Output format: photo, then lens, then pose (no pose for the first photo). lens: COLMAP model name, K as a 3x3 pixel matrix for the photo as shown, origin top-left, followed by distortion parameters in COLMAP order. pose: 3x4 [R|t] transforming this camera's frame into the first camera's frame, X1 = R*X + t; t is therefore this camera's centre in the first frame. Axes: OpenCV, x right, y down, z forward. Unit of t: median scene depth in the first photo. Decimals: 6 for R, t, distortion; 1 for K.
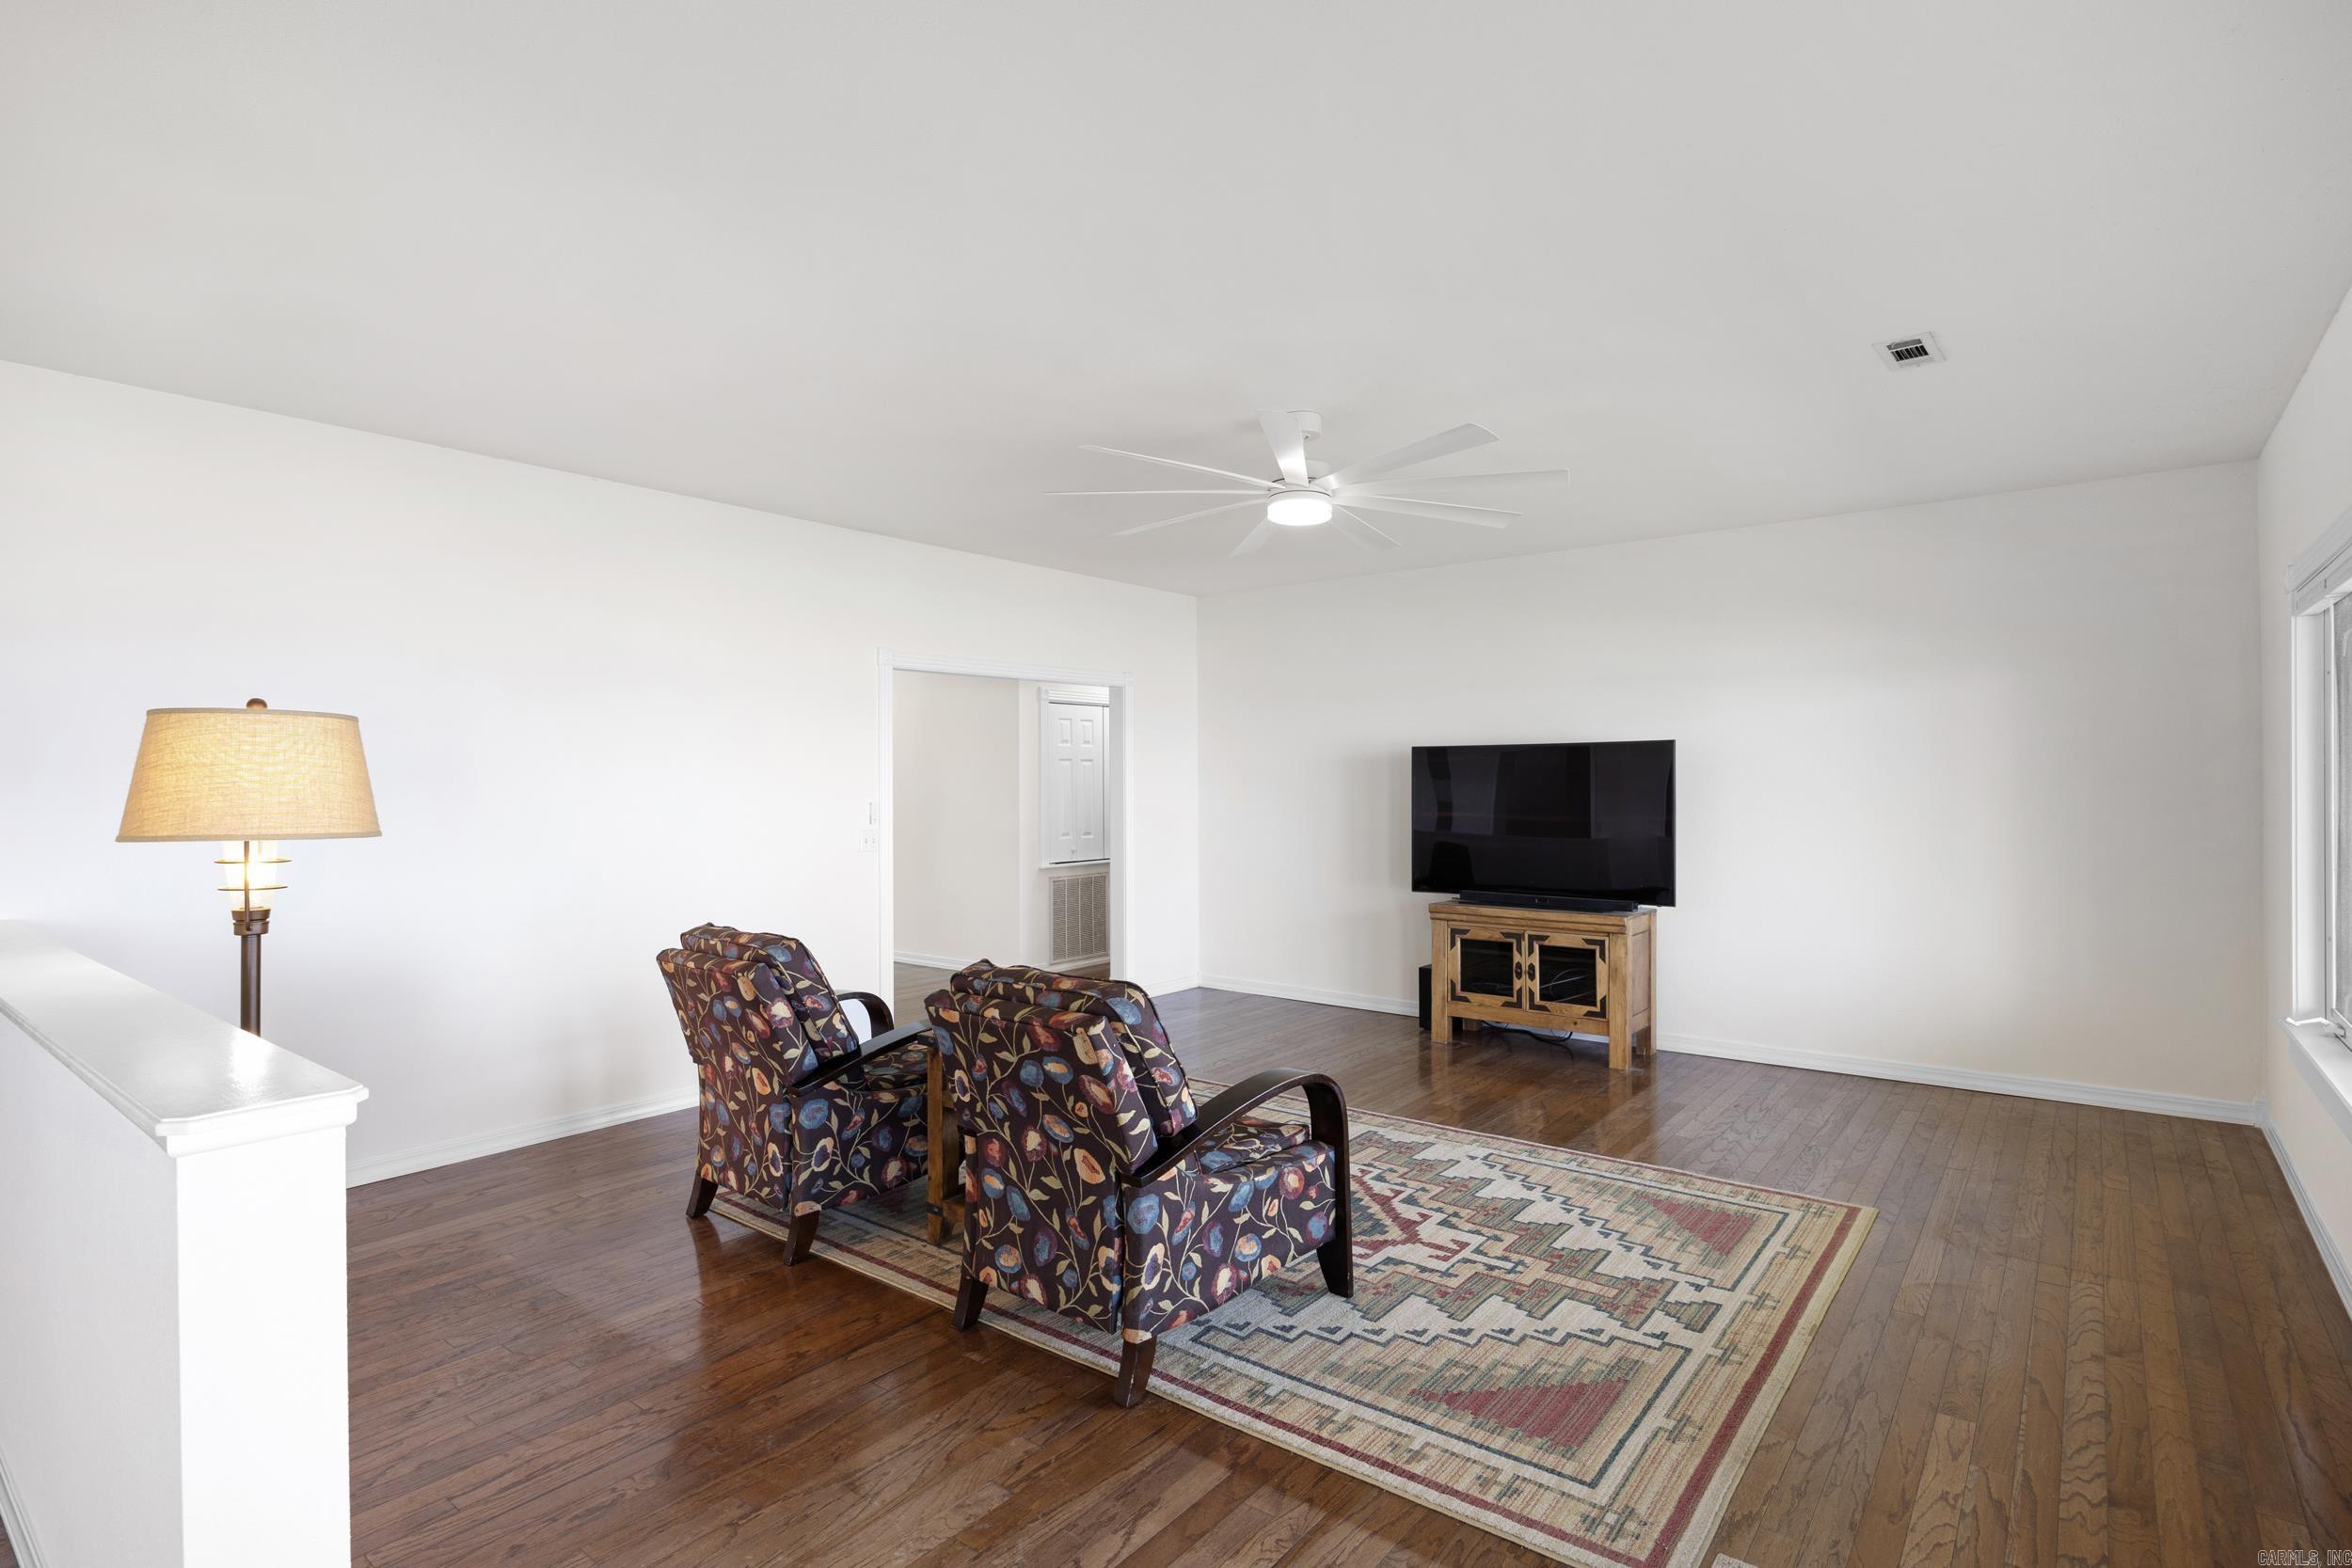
lens RADIAL K [[1147.8, 0, 1176.7], [0, 1147.8, 786.4], [0, 0, 1]] dist [-0.000658, 0.000133]
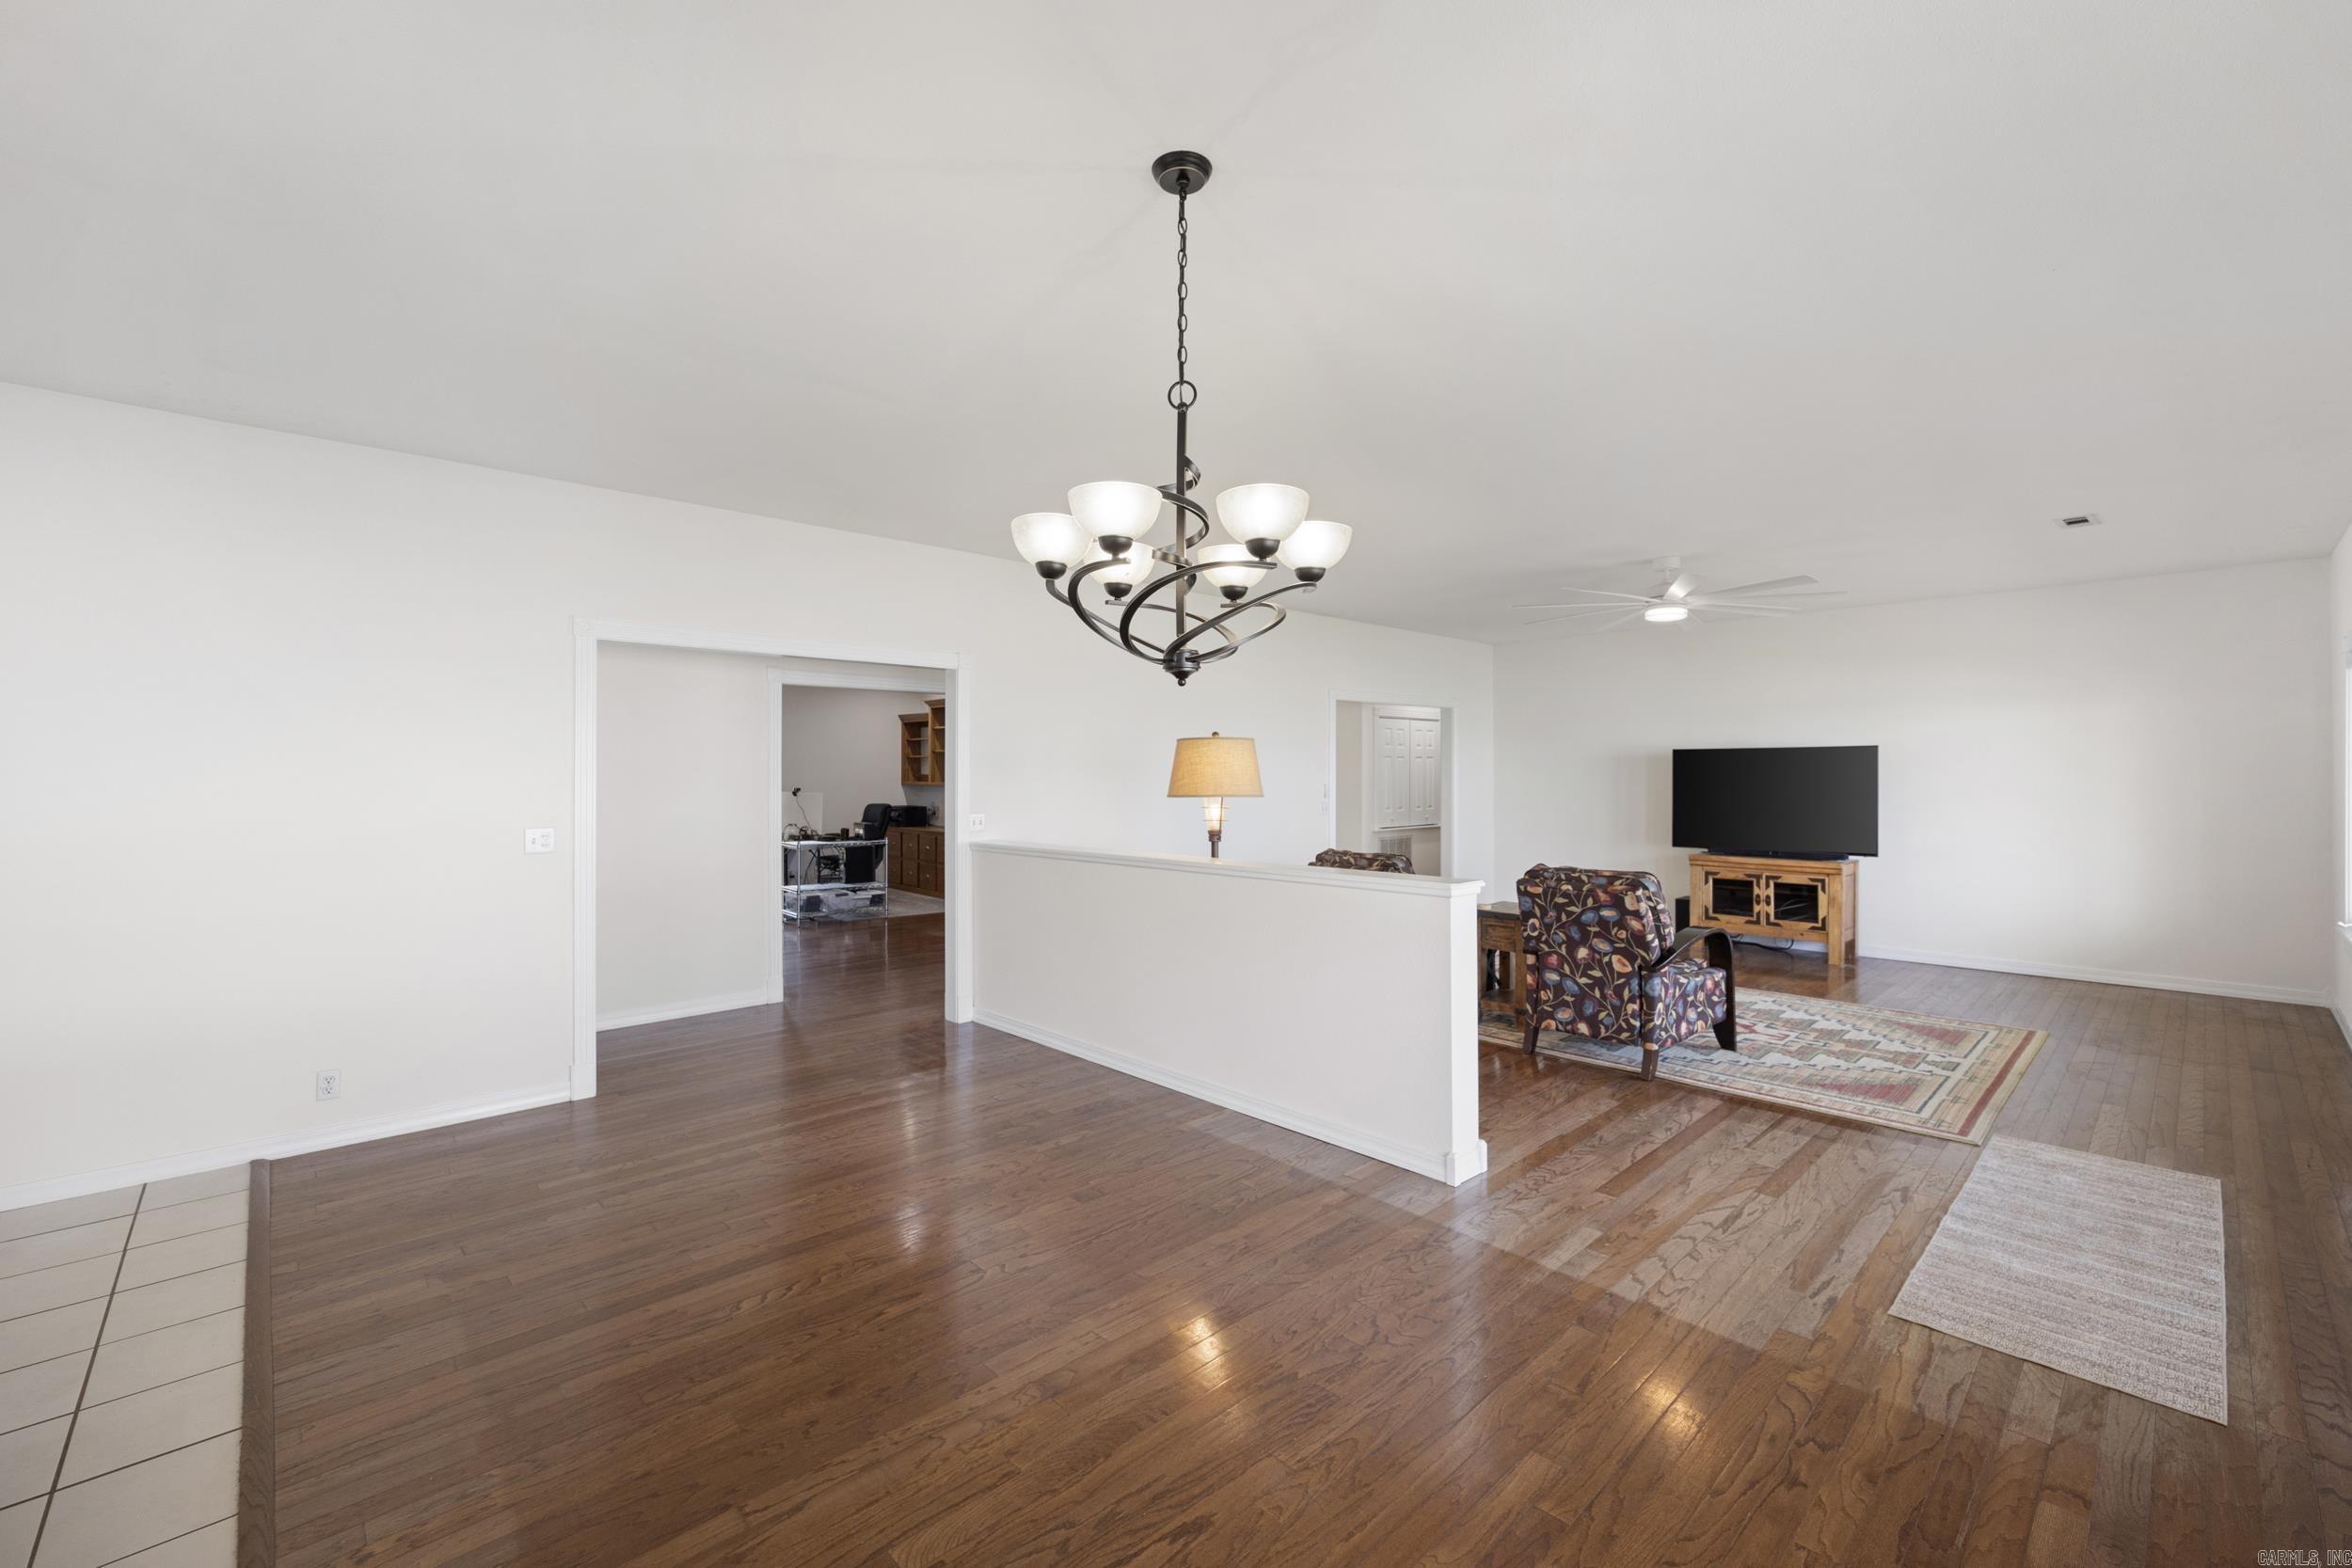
lens RADIAL K [[957.7, 0, 1170.0], [0, 957.7, 777.9], [0, 0, 1]] dist [-0.000442, -0.000023]
pose [[0.988711, 0.003767, -0.149787, -0.565339], [-0.003514, 0.999992, 0.001958, 0.005539], [0.149793, -0.001409, 0.988716, -0.718235]]
